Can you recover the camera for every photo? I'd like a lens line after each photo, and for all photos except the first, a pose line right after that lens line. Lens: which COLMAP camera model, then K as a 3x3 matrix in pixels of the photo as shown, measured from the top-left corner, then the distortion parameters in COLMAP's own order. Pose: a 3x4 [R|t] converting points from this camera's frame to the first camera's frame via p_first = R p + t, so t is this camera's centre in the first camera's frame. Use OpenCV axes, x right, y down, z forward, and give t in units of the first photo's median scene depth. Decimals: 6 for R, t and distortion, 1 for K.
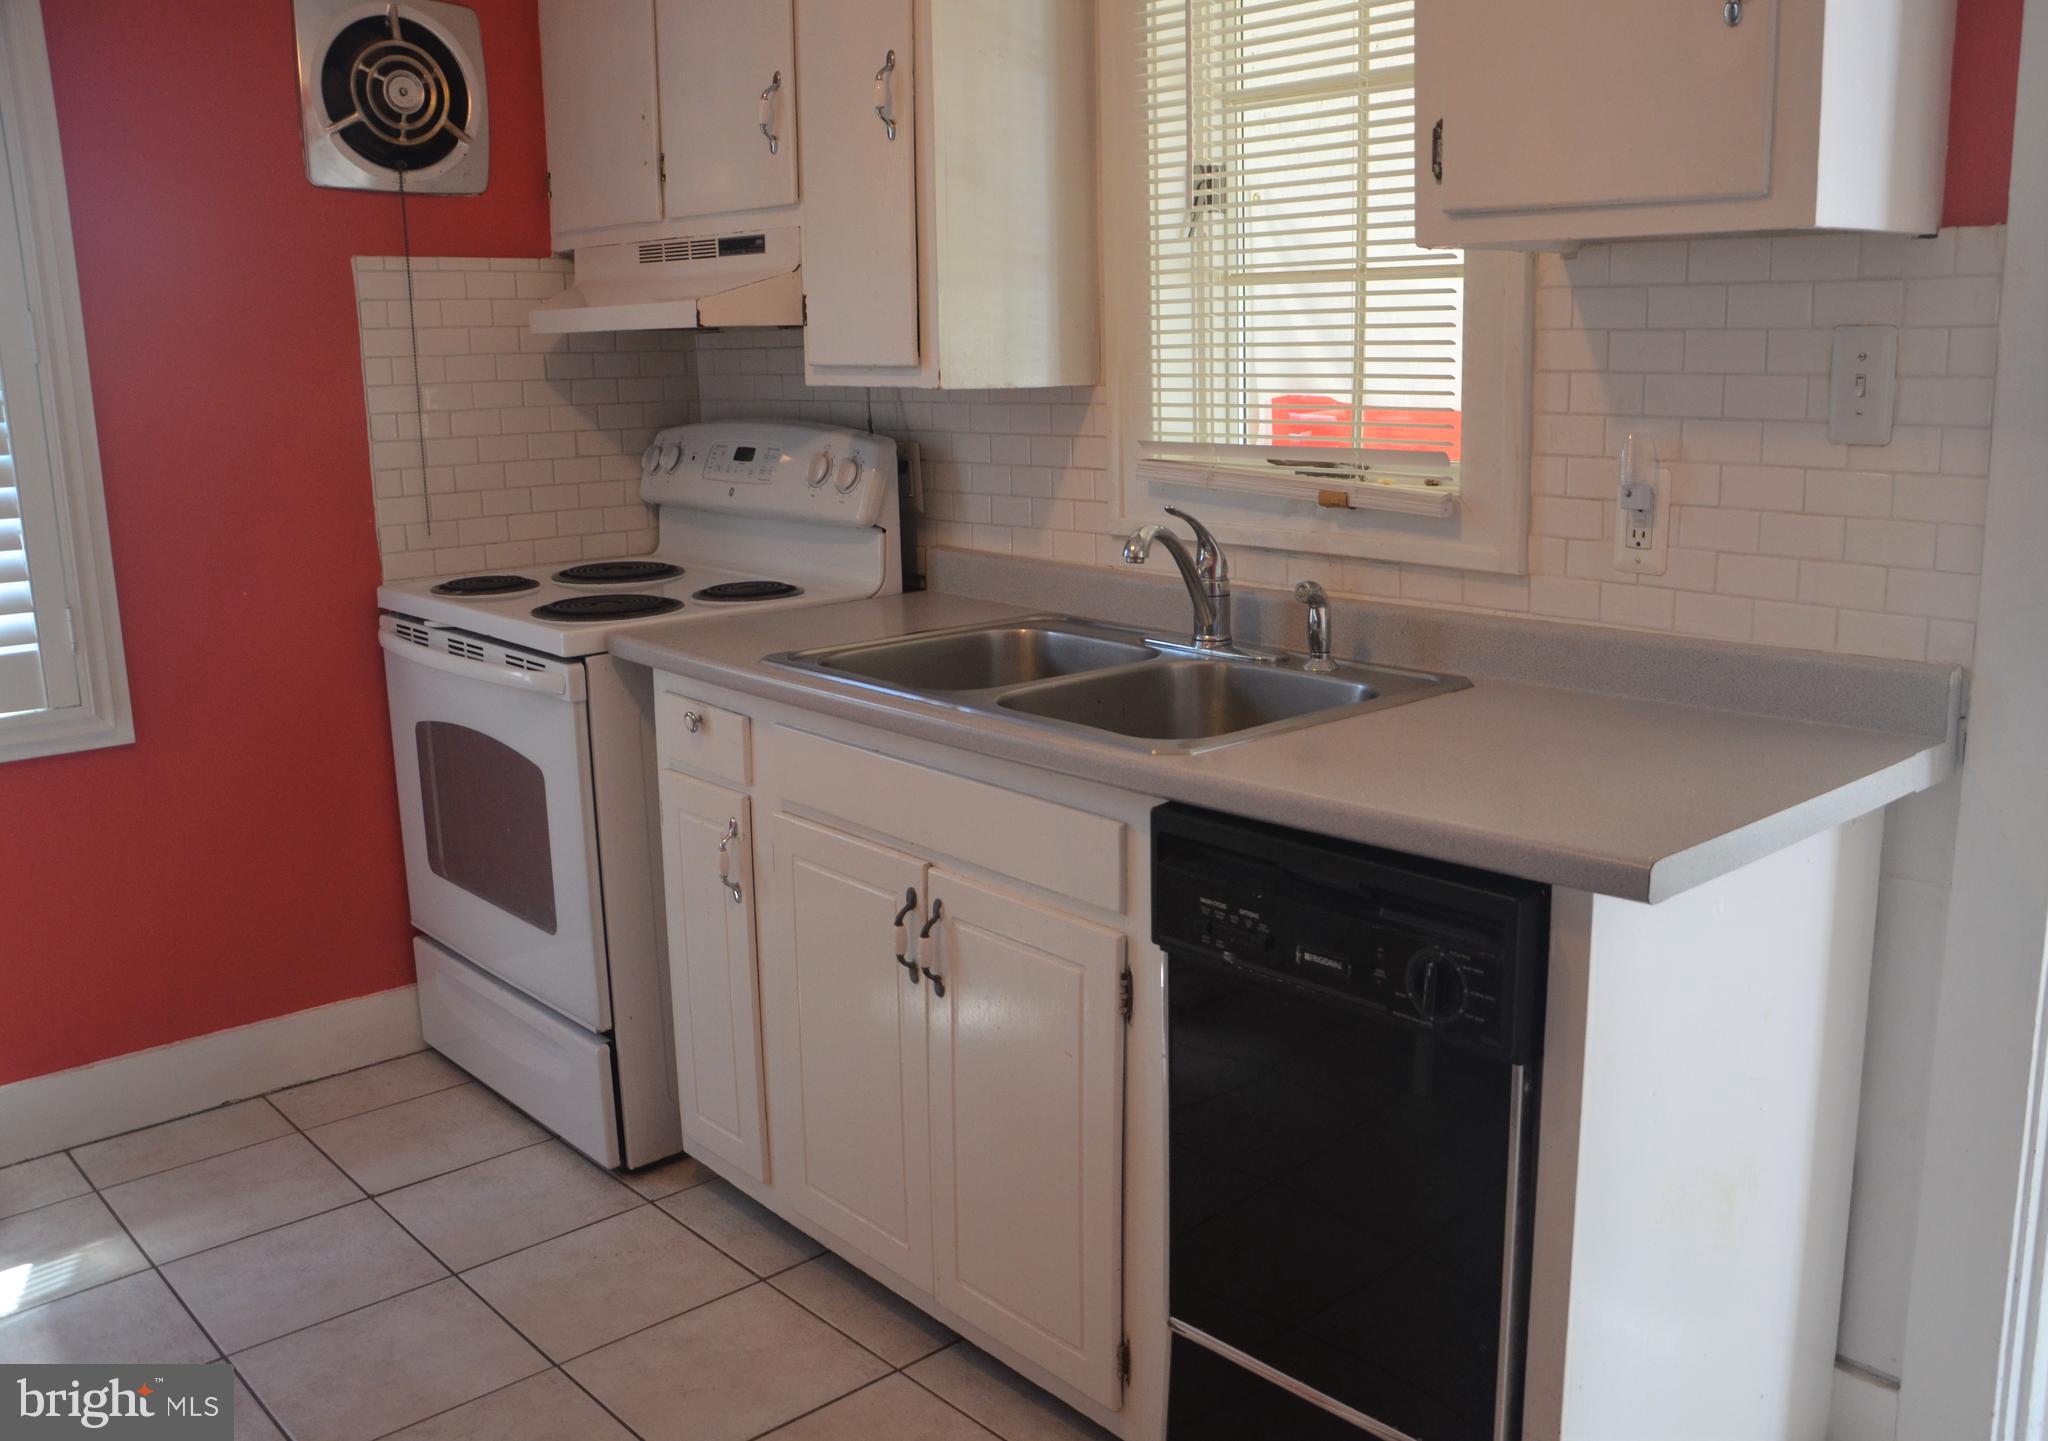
lens RADIAL K [[1783.5, 0, 1109.3], [0, 1783.5, 722.2], [0, 0, 1]] dist [-0.133399, 0.128917]
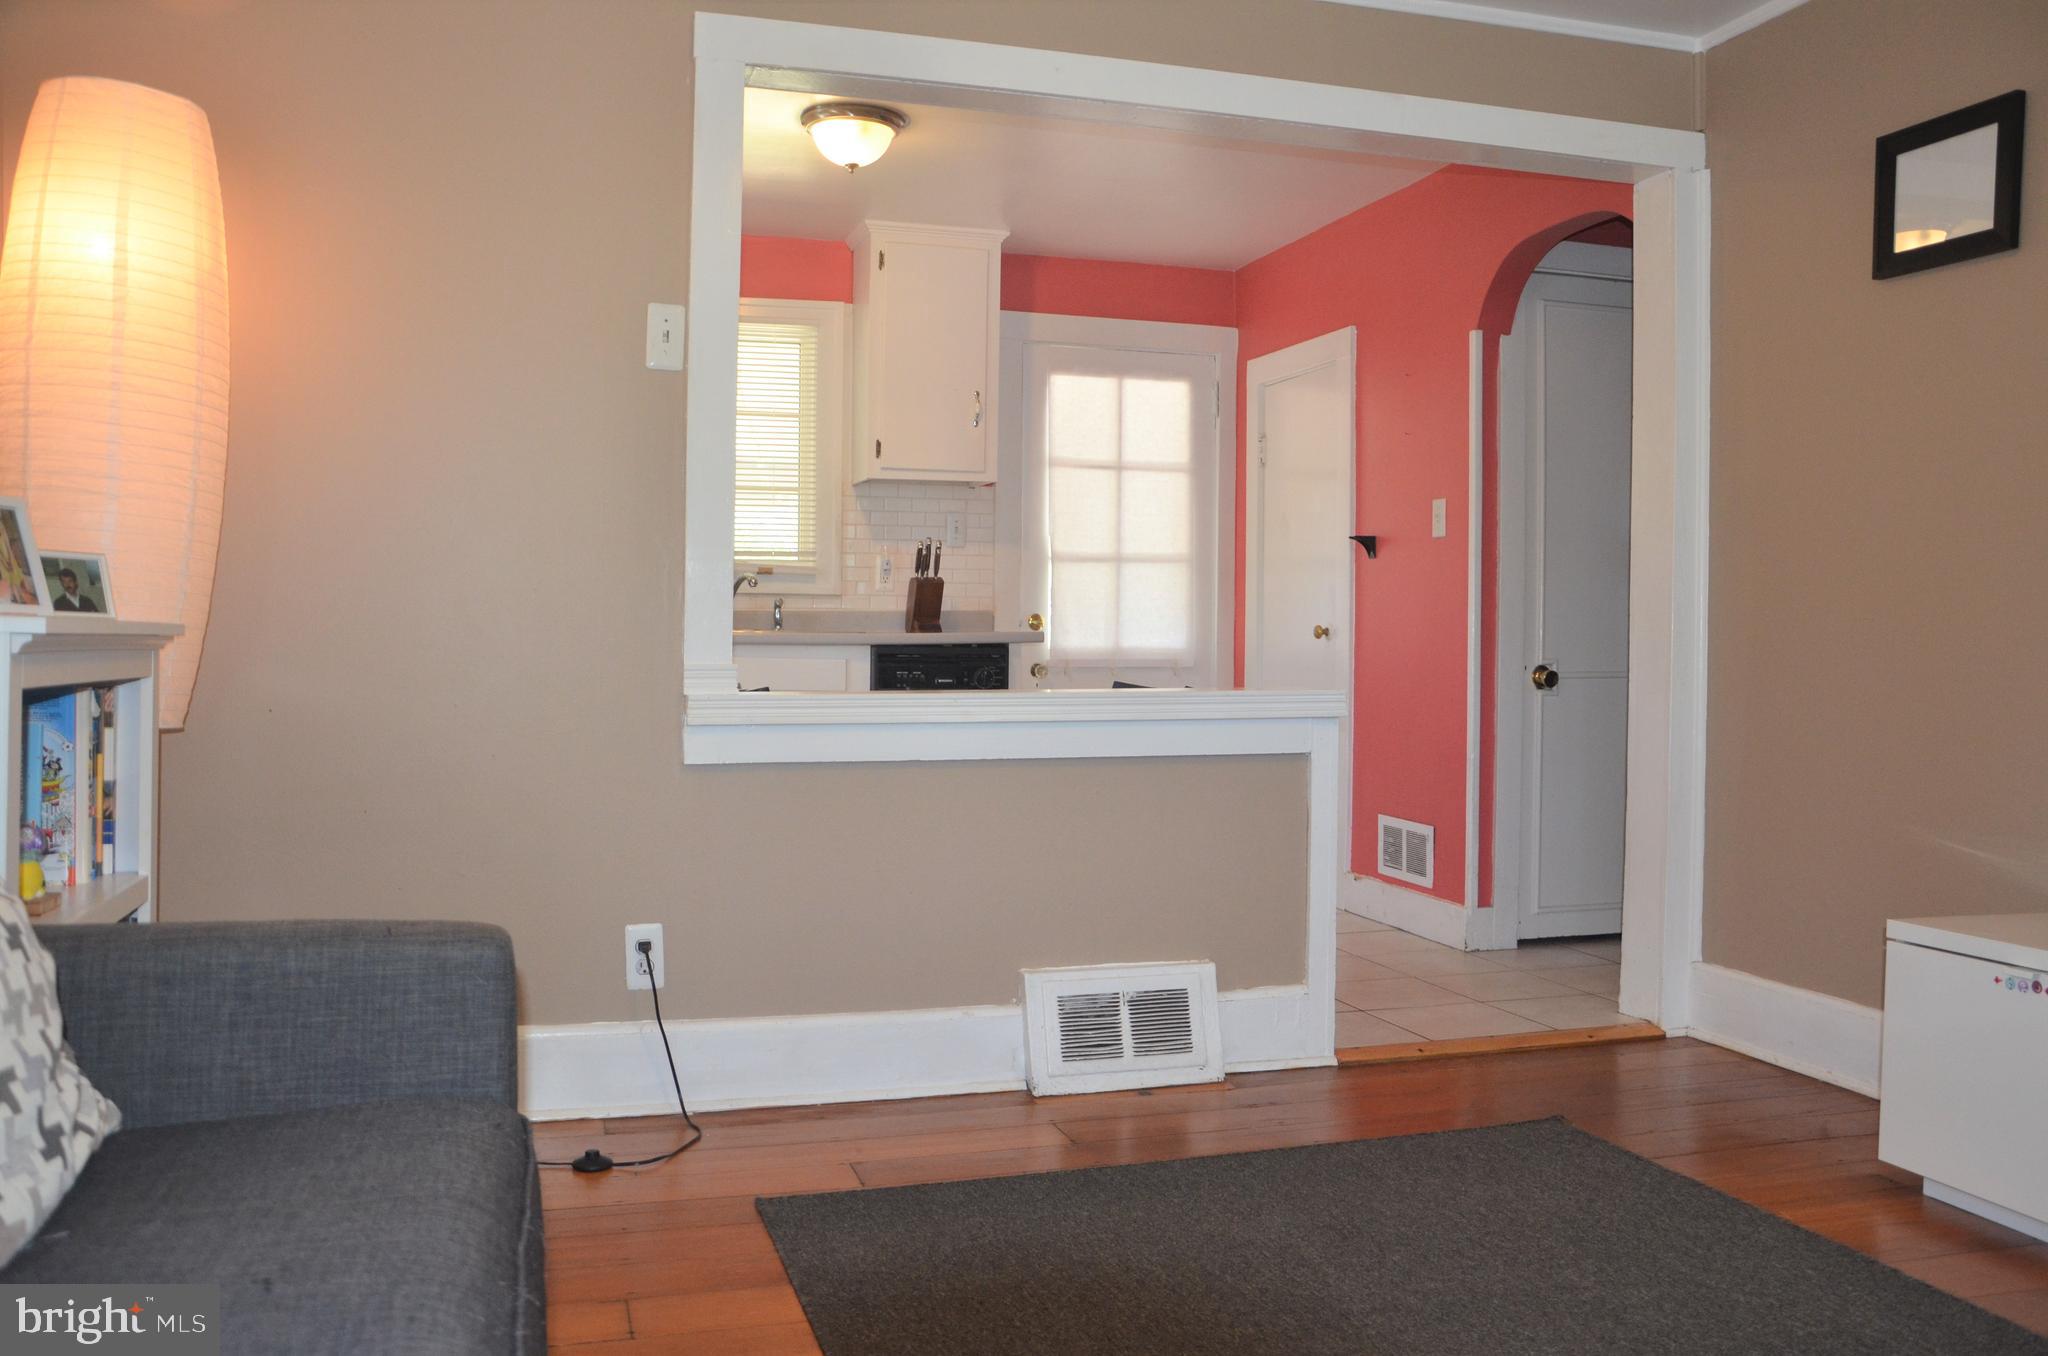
lens RADIAL K [[1671.0, 0, 1051.0], [0, 1671.0, 662.6], [0, 0, 1]] dist [-0.139755, 0.142728]
pose [[0.420216, 0.004733, 0.907412, -1.730434], [0.180114, 0.979655, -0.088520, 0.270583], [-0.889369, 0.200635, 0.410814, -0.317415]]
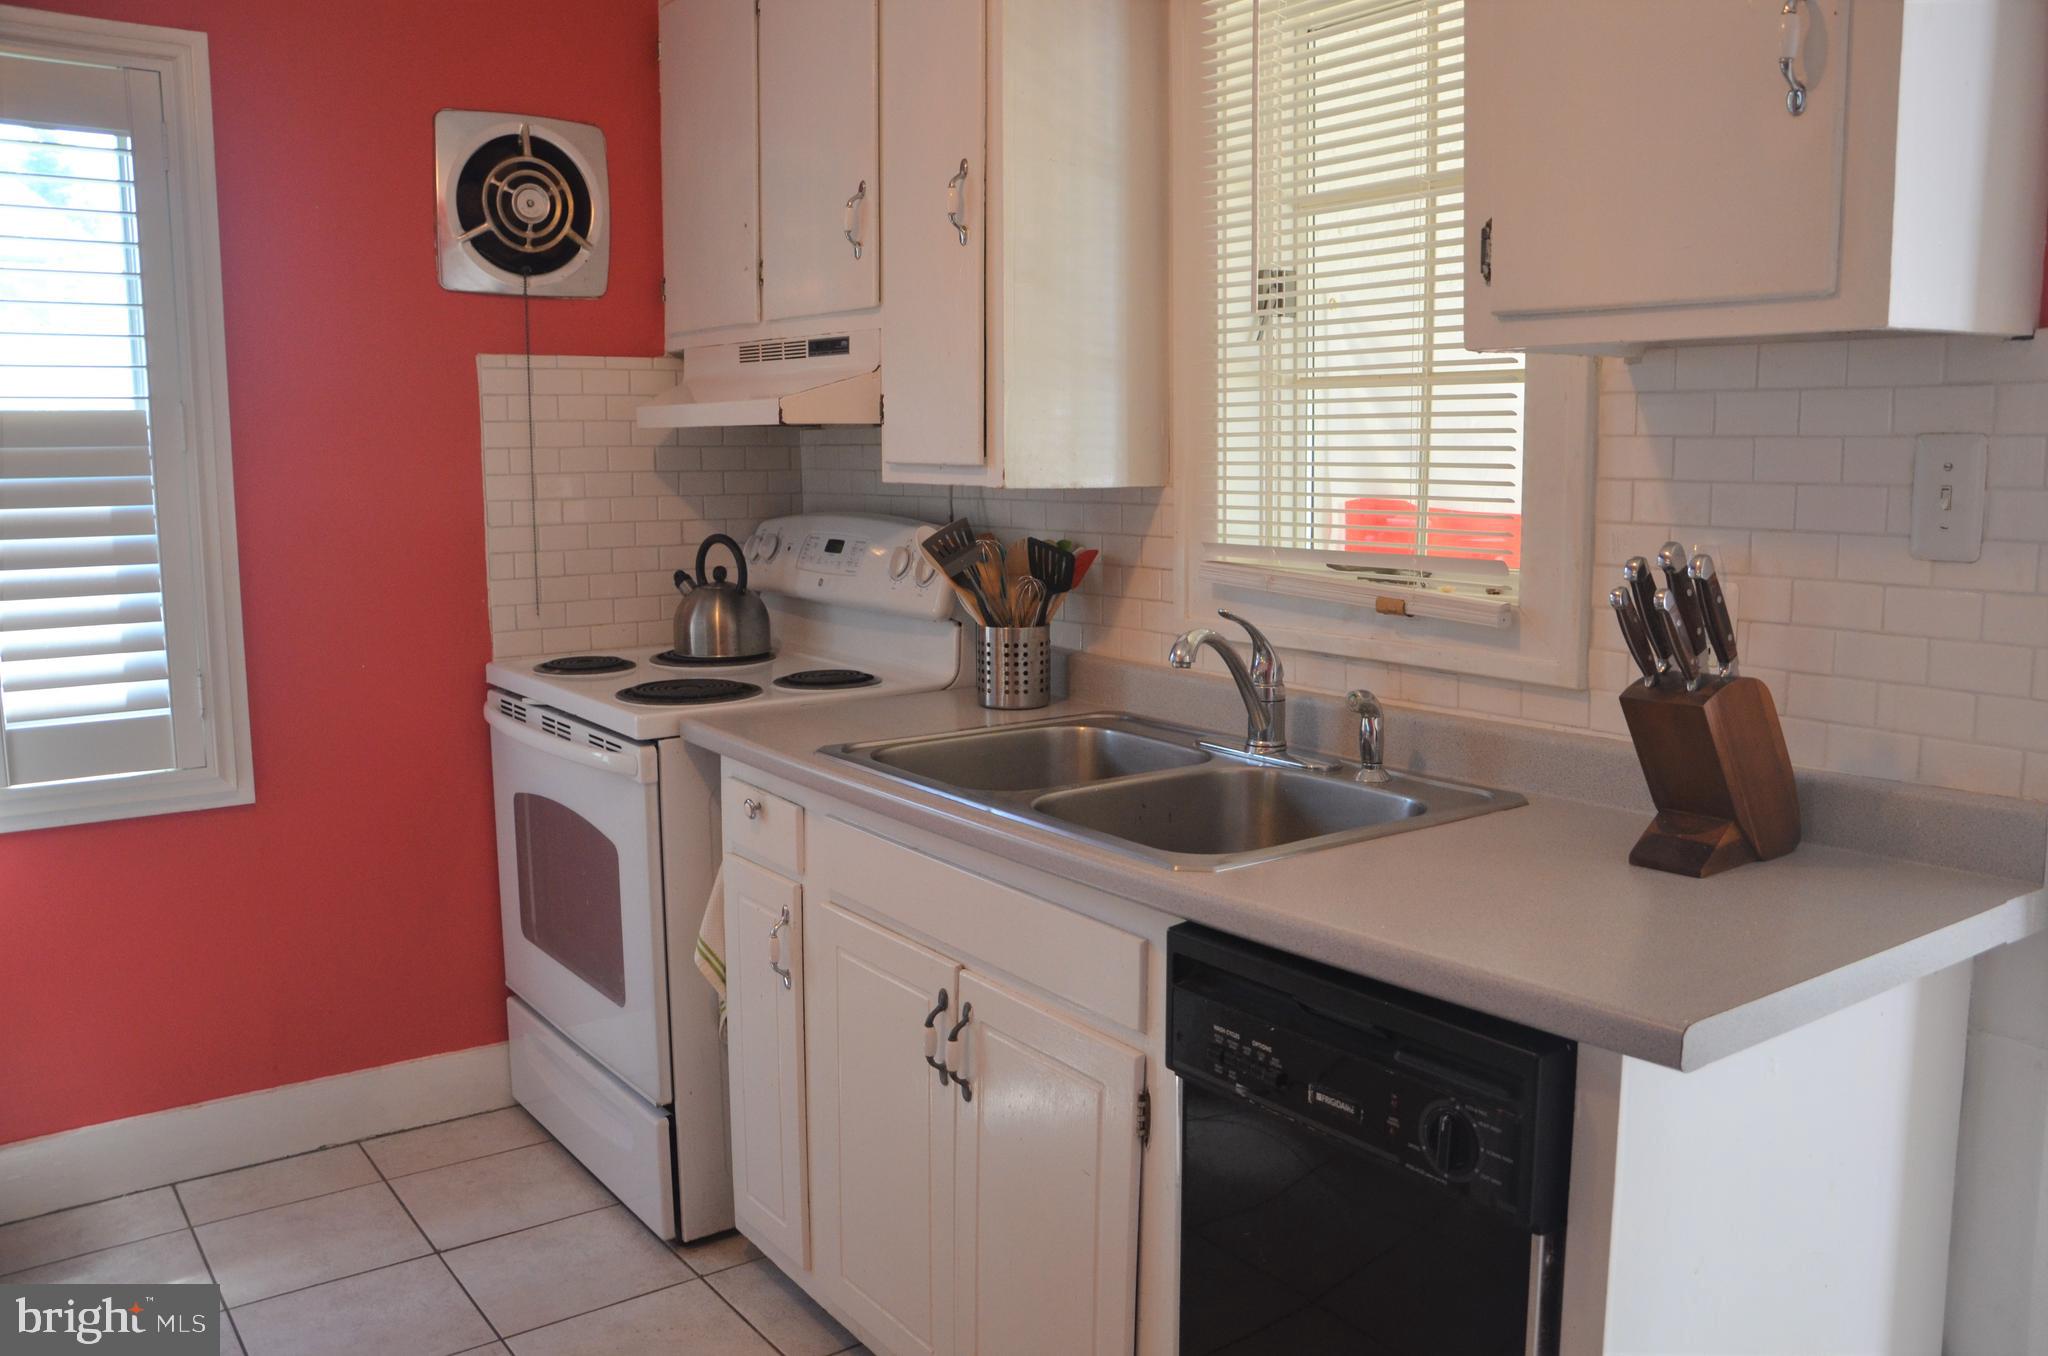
lens RADIAL K [[1671.0, 0, 1034.4], [0, 1671.0, 679.8], [0, 0, 1]] dist [-0.139755, 0.142728]
pose [[0.991844, 0.025994, -0.124782, 0.042118], [-0.034369, 0.997264, -0.065439, -0.016563], [0.122740, 0.069194, 0.990024, 0.065524]]
